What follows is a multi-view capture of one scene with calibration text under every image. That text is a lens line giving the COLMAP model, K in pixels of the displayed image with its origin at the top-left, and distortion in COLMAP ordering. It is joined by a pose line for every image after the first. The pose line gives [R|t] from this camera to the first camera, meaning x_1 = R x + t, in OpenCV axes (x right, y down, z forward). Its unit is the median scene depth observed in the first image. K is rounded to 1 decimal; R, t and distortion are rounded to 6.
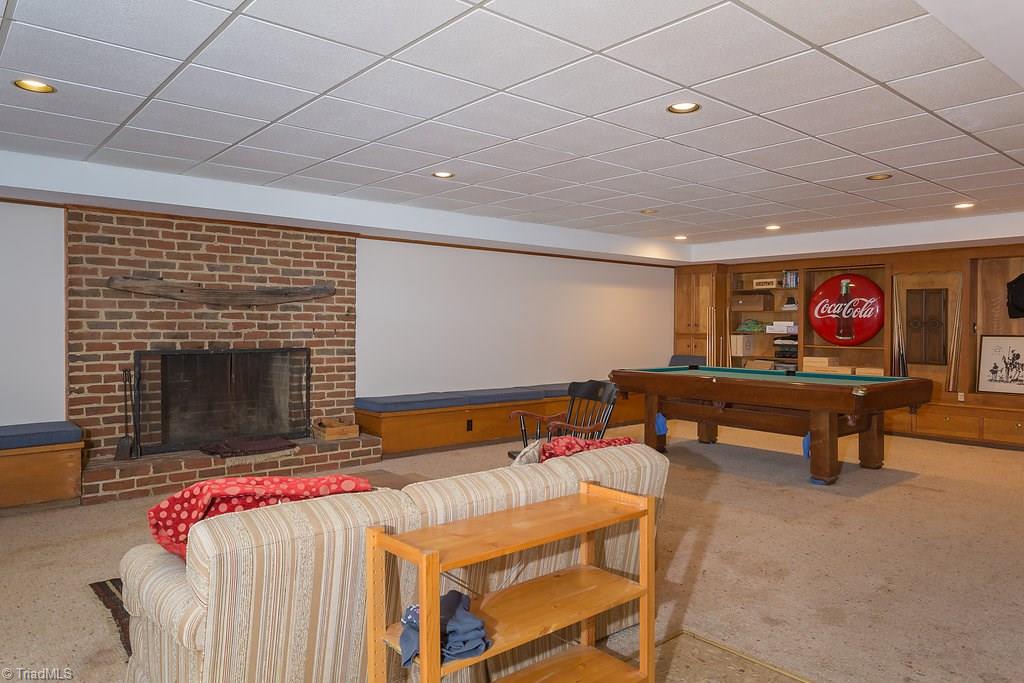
lens RADIAL K [[684.5, 0, 512.0], [0, 684.5, 341.5], [0, 0, 1]] dist [0.002923, 0.001237]
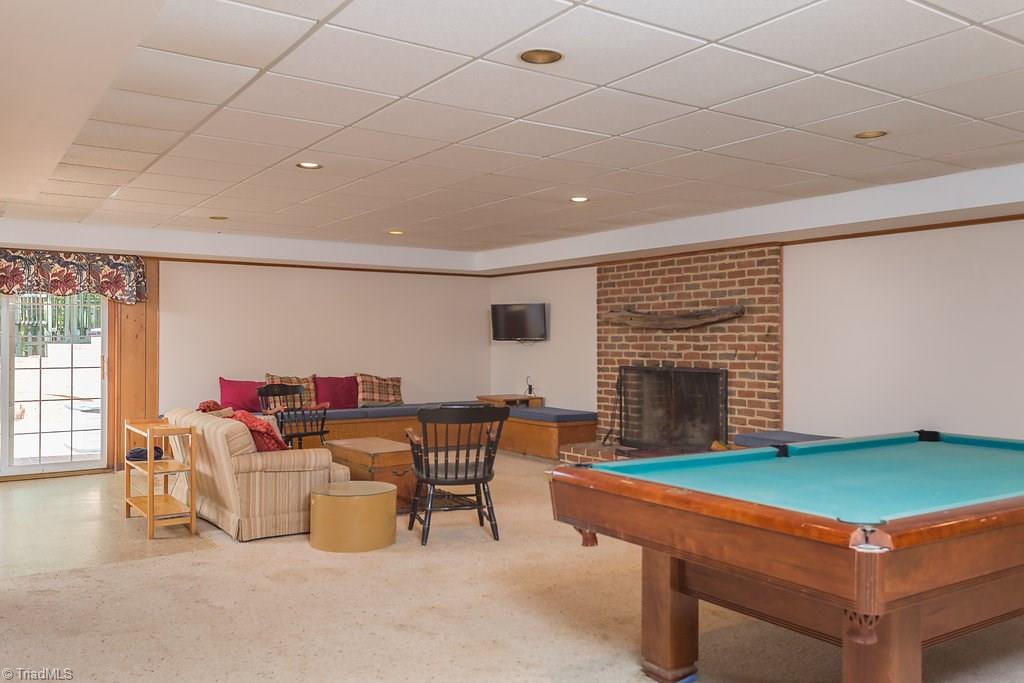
lens RADIAL K [[808.2, 0, 512.0], [0, 808.2, 341.5], [0, 0, 1]] dist [0.006844, 0.001964]
pose [[-0.089158, -0.006082, -0.995999, 0.883020], [-0.026207, 0.999649, -0.003759, -0.018831], [0.995673, 0.025767, -0.089286, 0.804172]]
